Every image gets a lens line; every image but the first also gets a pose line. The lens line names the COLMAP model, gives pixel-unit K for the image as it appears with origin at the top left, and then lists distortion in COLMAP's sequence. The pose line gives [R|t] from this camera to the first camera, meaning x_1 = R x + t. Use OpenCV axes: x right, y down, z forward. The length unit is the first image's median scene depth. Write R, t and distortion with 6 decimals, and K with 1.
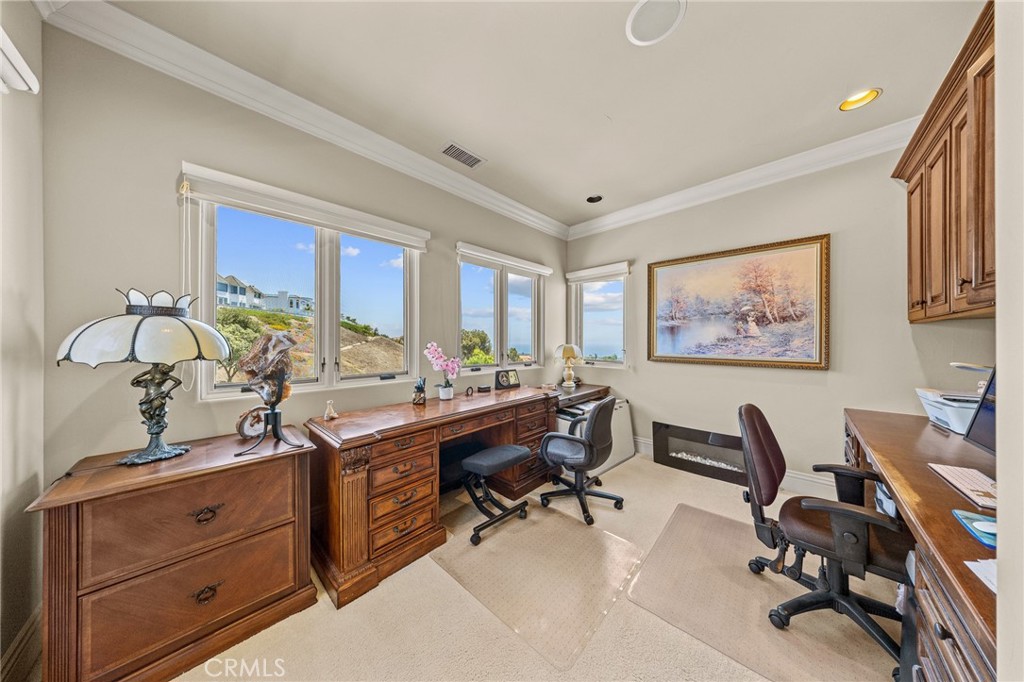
lens RADIAL K [[299.2, 0, 516.4], [0, 299.2, 341.4], [0, 0, 1]] dist [0.000355, -0.000008]
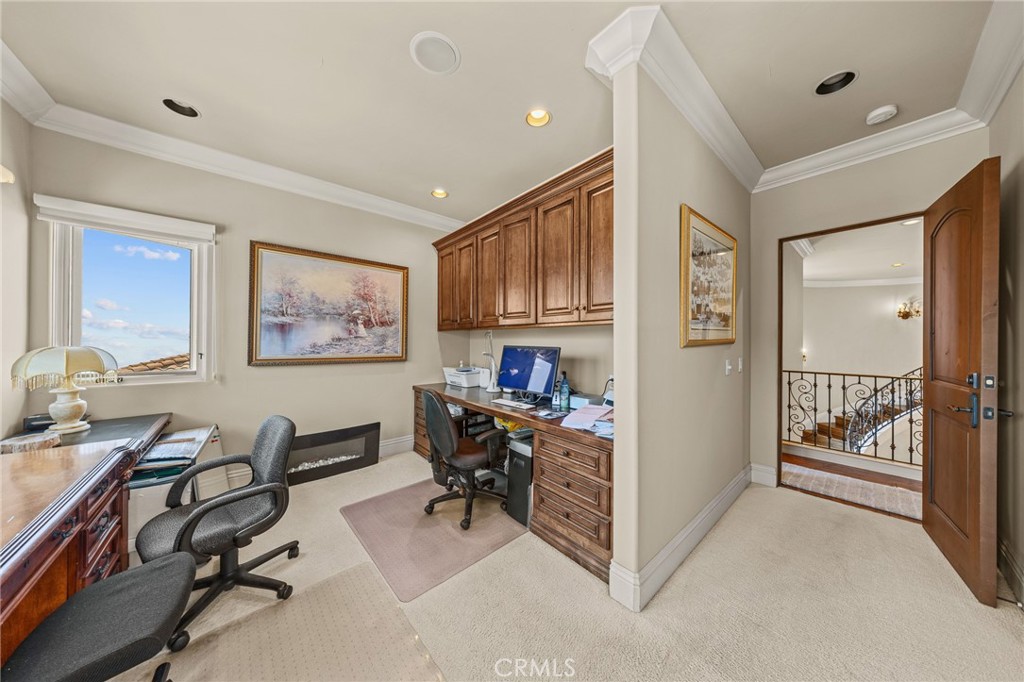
lens RADIAL K [[299.2, 0, 515.7], [0, 299.2, 340.2], [0, 0, 1]] dist [0.000355, -0.000008]
pose [[0.109259, 0.005060, 0.994000, -0.294719], [-0.003635, 0.999982, -0.004691, -0.000214], [-0.994007, -0.003100, 0.109276, 0.276499]]
